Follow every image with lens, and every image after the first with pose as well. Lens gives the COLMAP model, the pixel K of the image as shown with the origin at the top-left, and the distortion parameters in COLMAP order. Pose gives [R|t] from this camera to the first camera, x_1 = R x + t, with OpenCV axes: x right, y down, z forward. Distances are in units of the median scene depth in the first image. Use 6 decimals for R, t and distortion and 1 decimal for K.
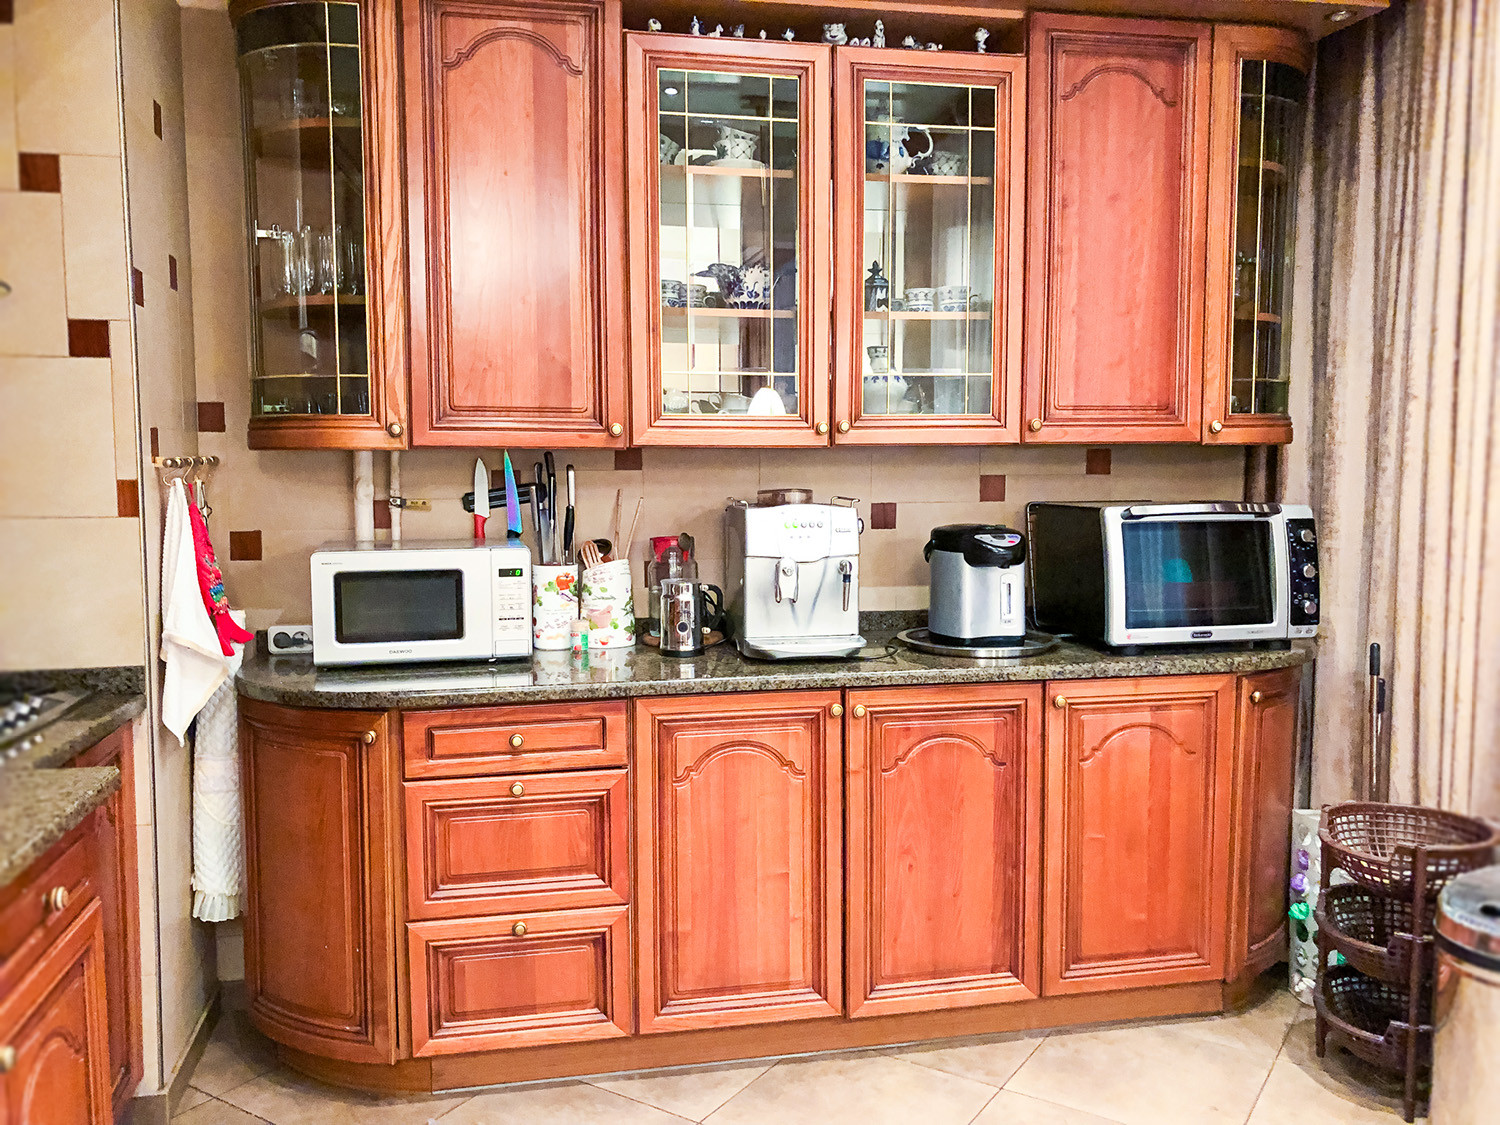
lens RADIAL K [[1265.1, 0, 754.0], [0, 1265.1, 564.3], [0, 0, 1]] dist [-0.033300, 0.039597]
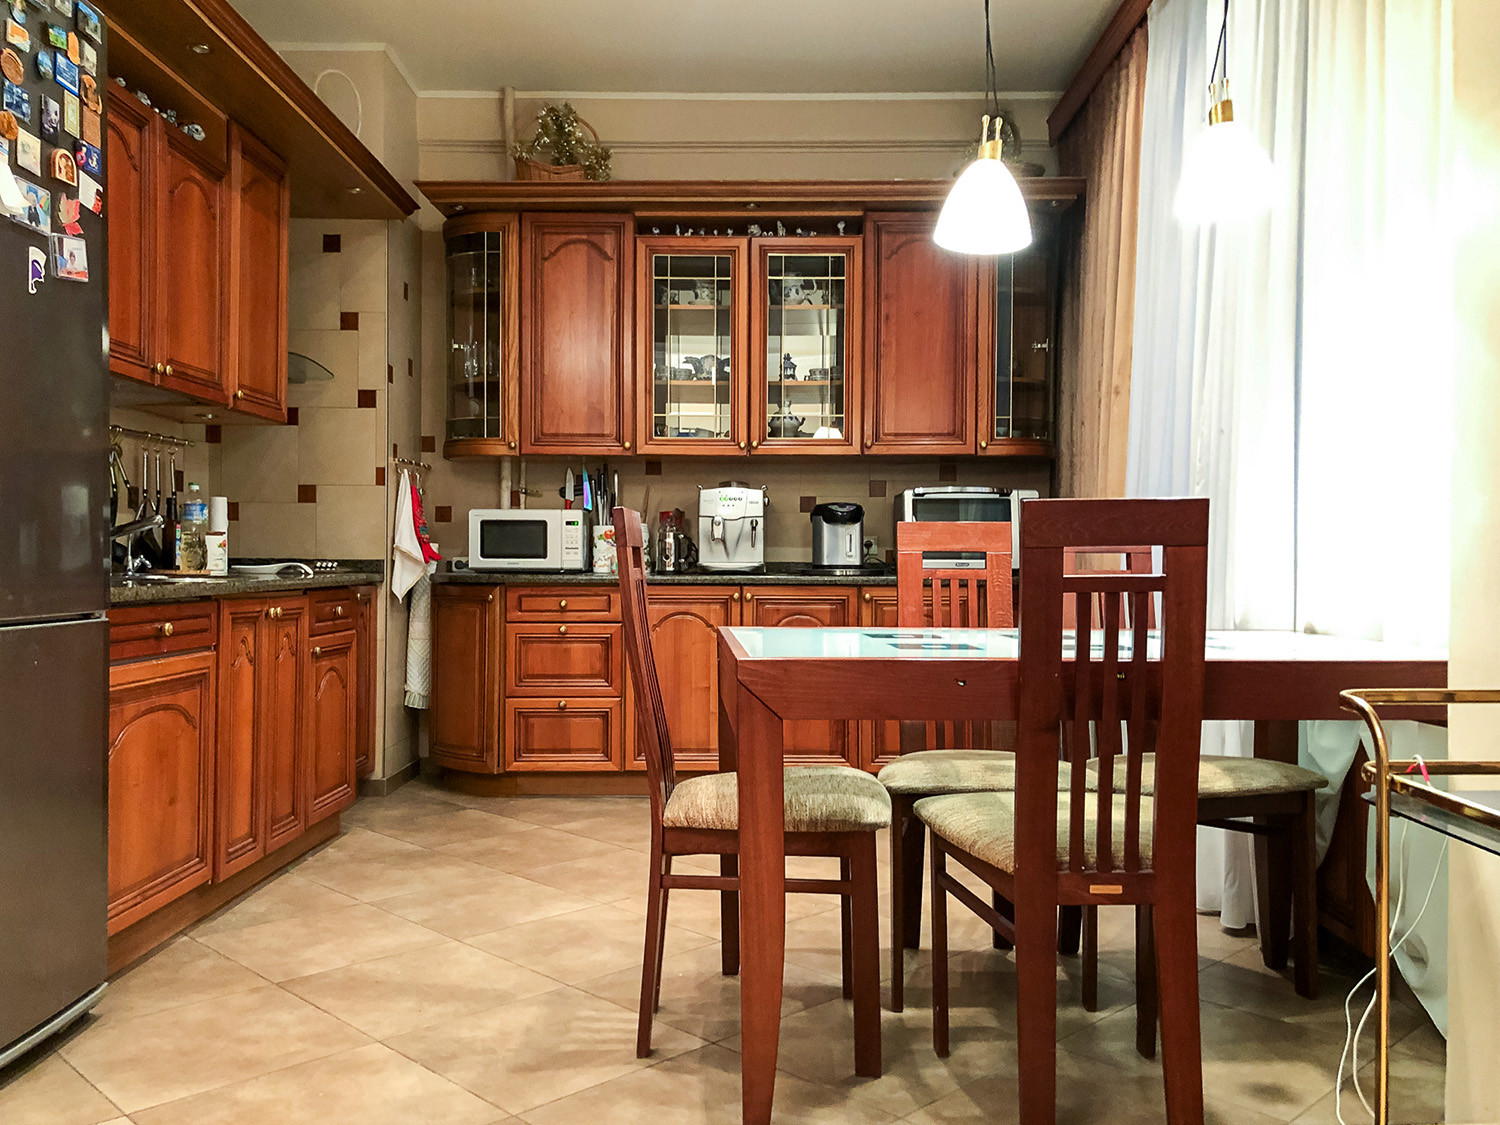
lens RADIAL K [[1265.1, 0, 750.0], [0, 1265.1, 564.1], [0, 0, 1]] dist [-0.033300, 0.039597]
pose [[0.979375, 0.009785, -0.201812, 0.445403], [-0.025020, 0.997012, -0.073077, 0.198695], [0.200494, 0.076619, 0.976694, -0.768078]]
